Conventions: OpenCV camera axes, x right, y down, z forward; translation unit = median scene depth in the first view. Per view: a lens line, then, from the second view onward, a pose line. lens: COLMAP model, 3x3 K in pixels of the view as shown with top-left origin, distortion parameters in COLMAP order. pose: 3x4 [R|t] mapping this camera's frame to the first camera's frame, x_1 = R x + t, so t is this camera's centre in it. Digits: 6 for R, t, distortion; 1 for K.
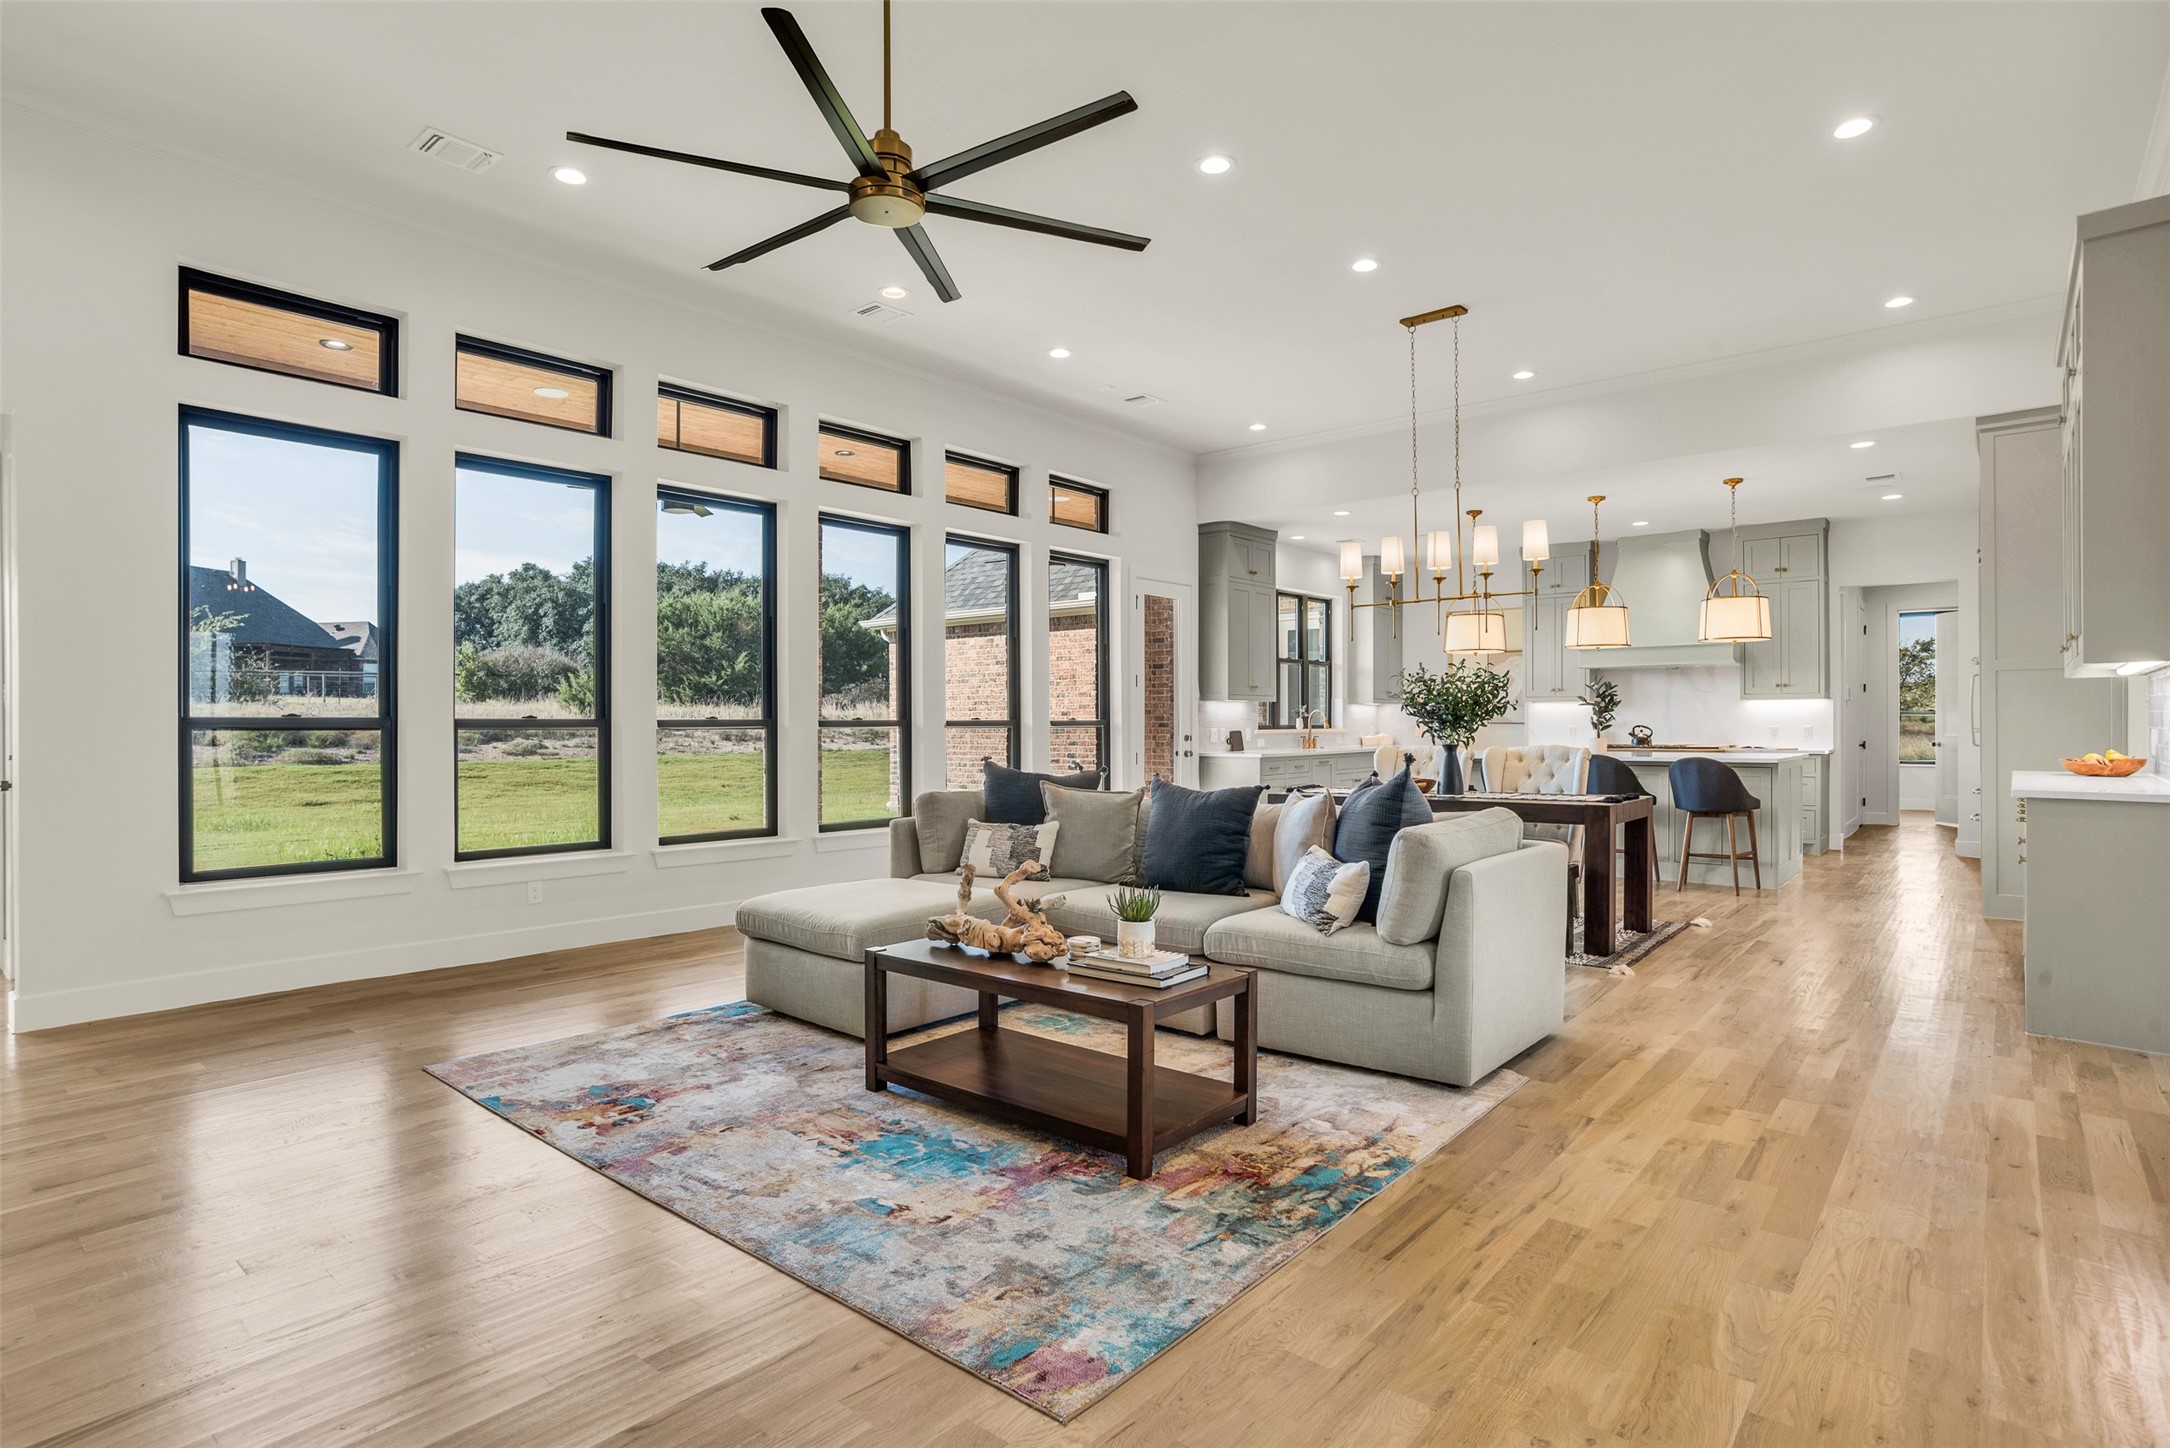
lens RADIAL K [[1122.0, 0, 1091.7], [0, 1122.0, 722.4], [0, 0, 1]] dist [-0.085523, 0.049812]
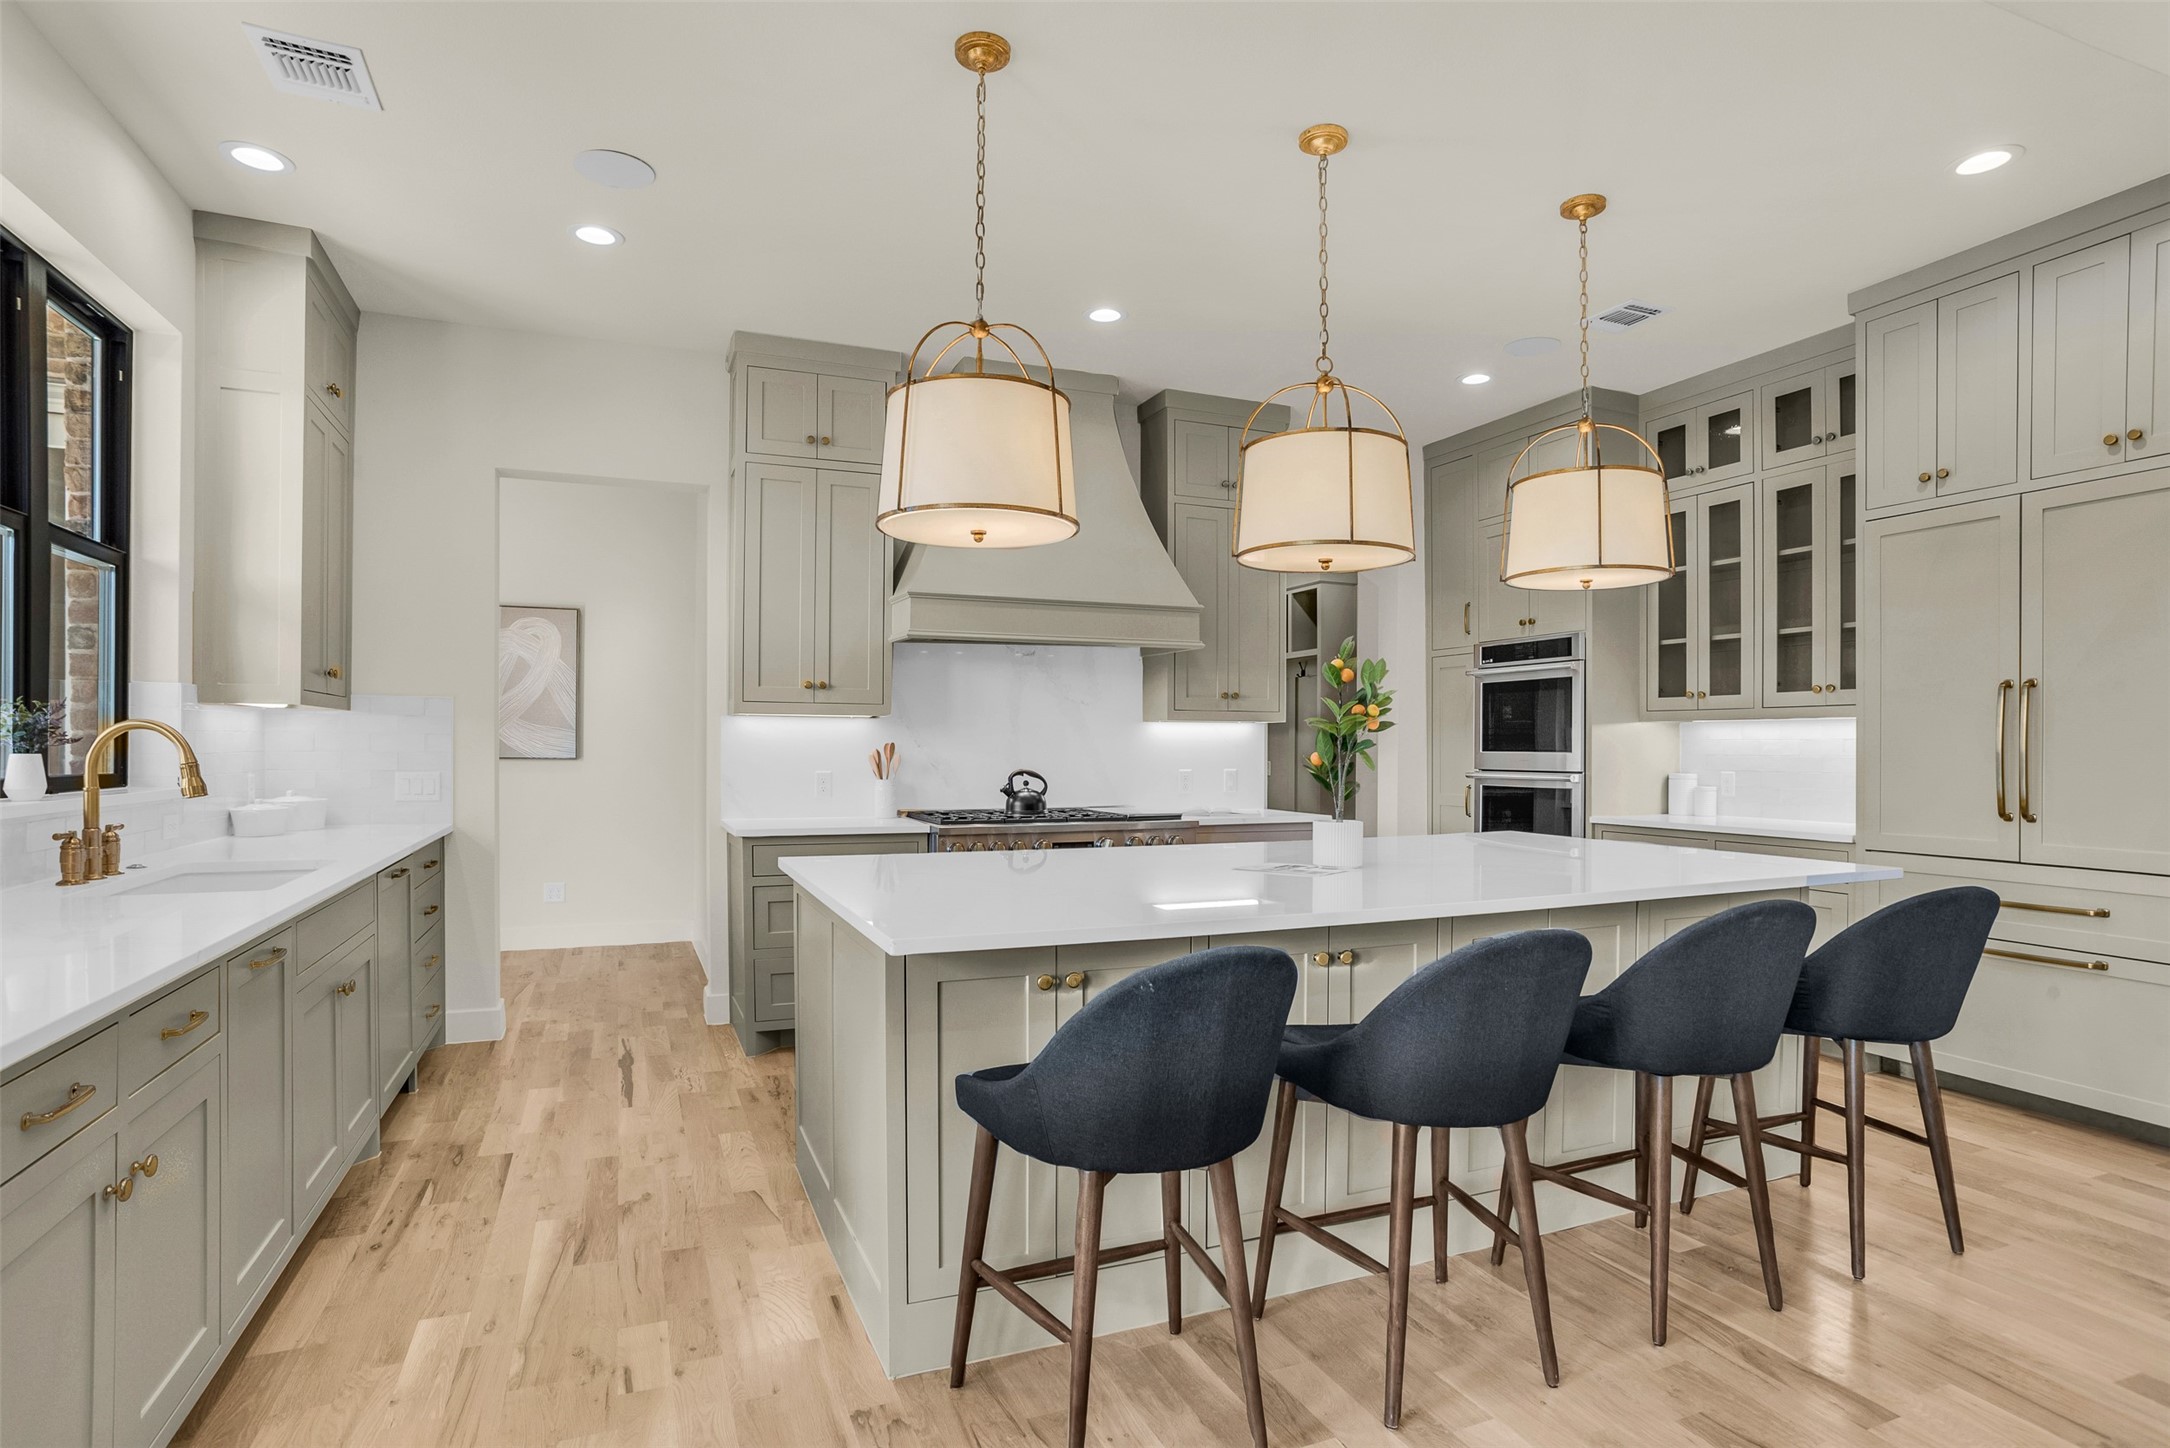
lens RADIAL K [[1122.0, 0, 1091.7], [0, 1122.0, 722.4], [0, 0, 1]] dist [-0.085523, 0.049812]
pose [[0.443091, 0.023427, 0.896171, 0.301989], [-0.004214, 0.999702, -0.024050, -0.020738], [-0.896467, 0.006880, 0.443057, 2.491605]]
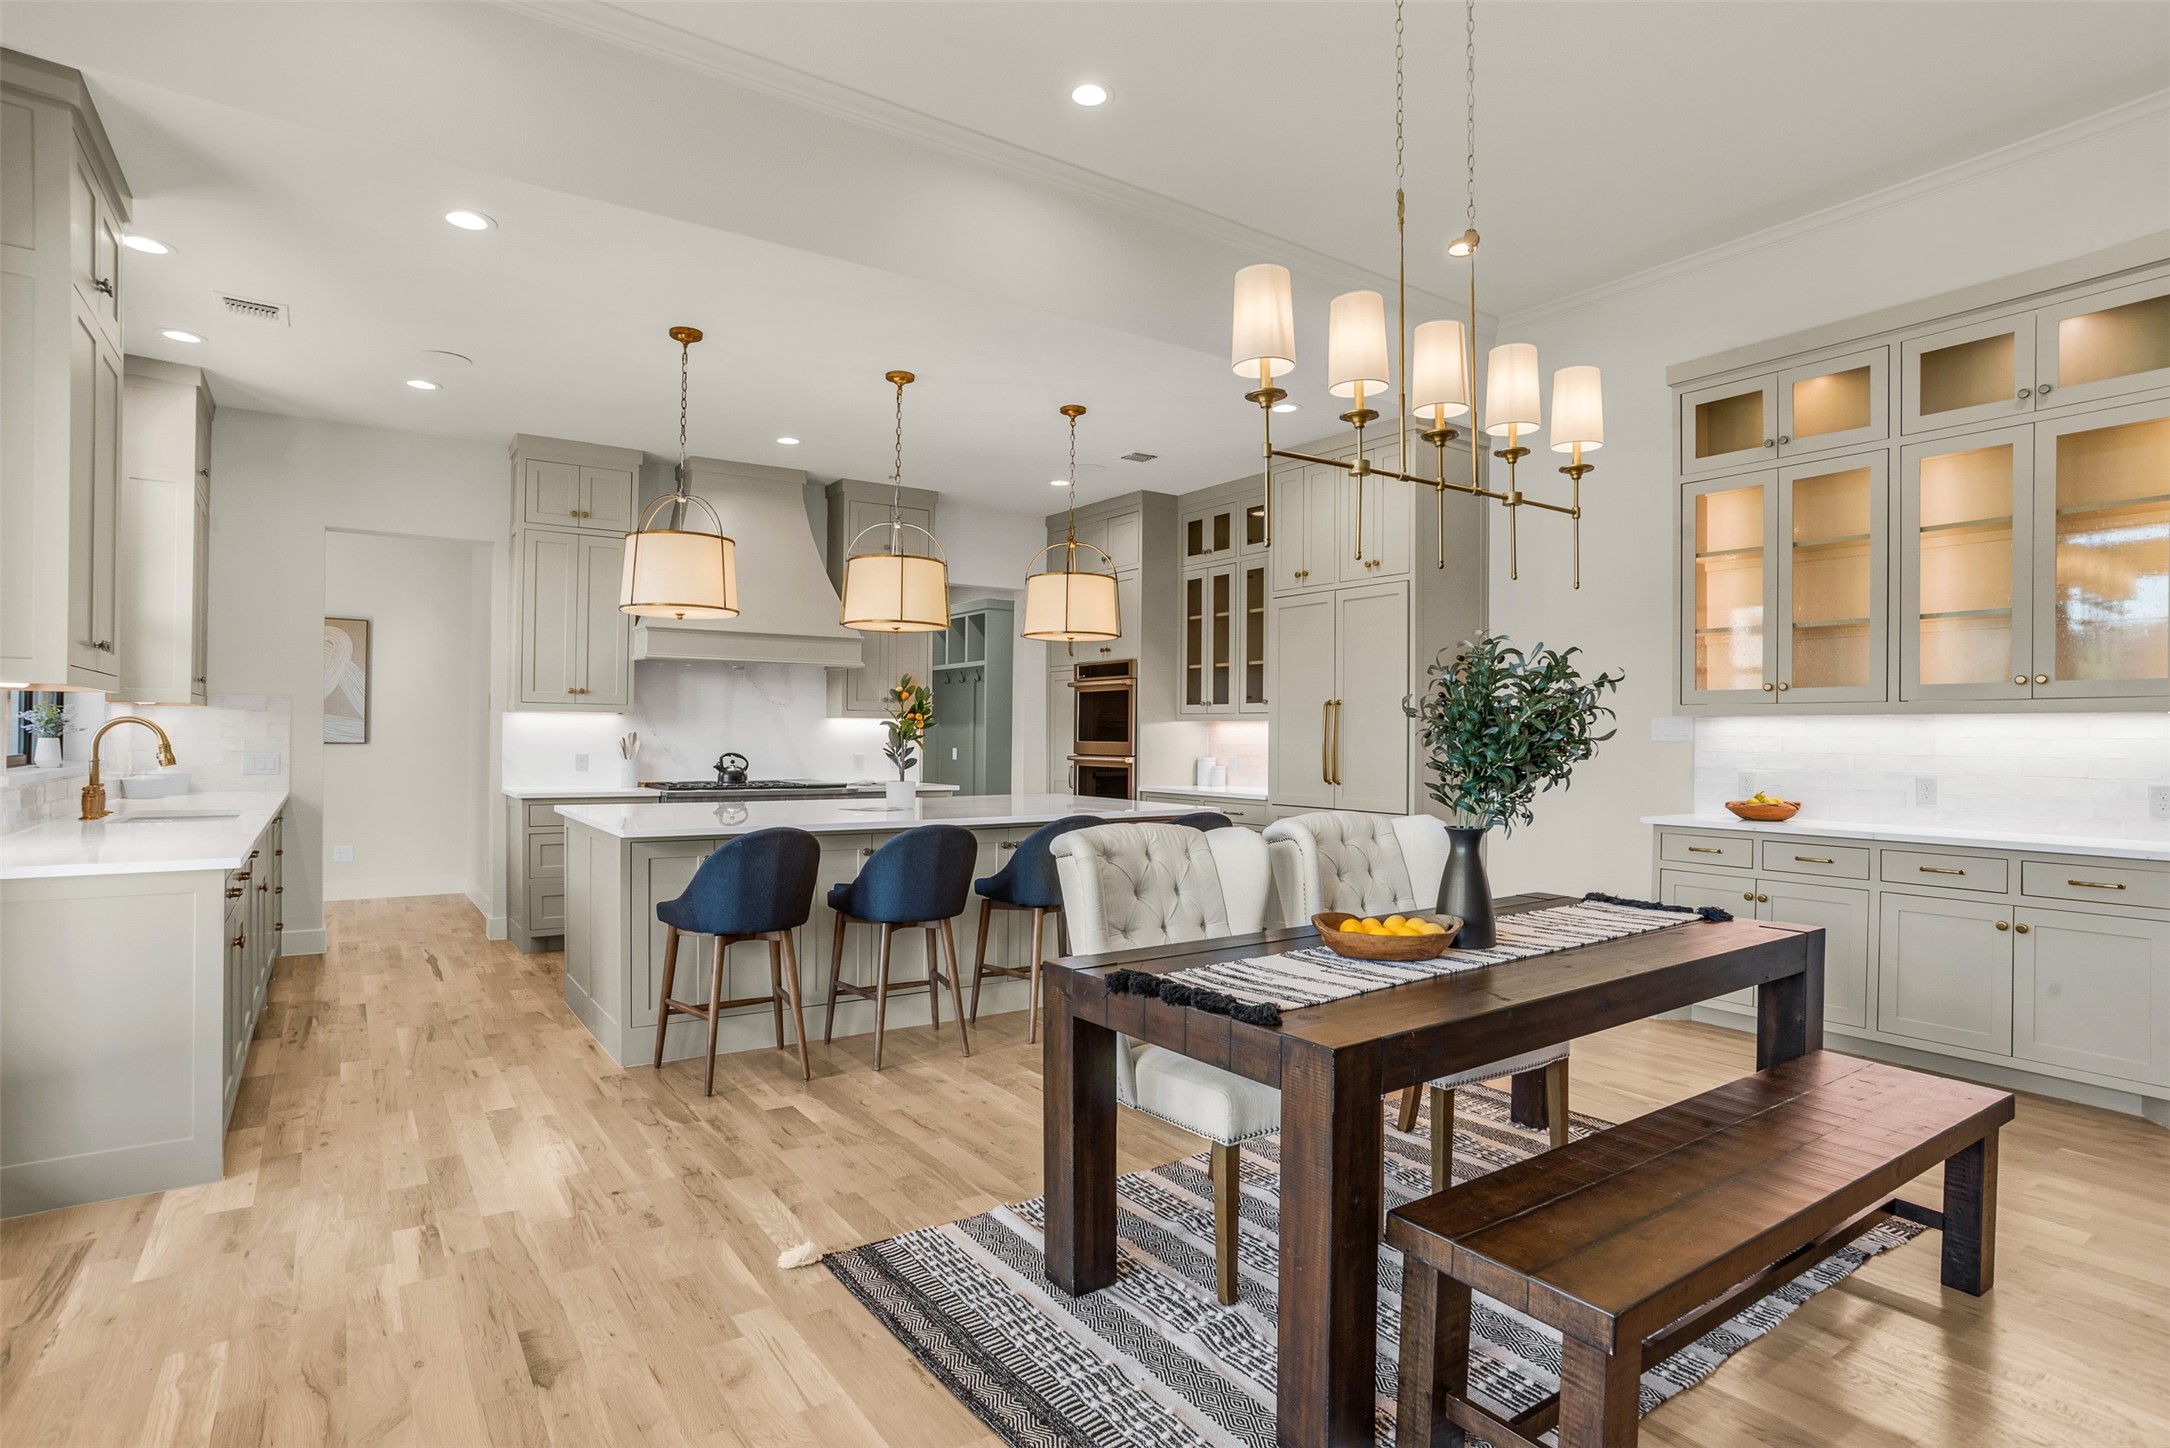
lens RADIAL K [[1122.0, 0, 1091.7], [0, 1122.0, 722.4], [0, 0, 1]] dist [-0.085523, 0.049812]
pose [[0.253005, 0.017078, 0.967314, -0.254131], [-0.009307, 0.999841, -0.015218, -0.023771], [-0.967420, -0.005152, 0.253123, 2.046961]]
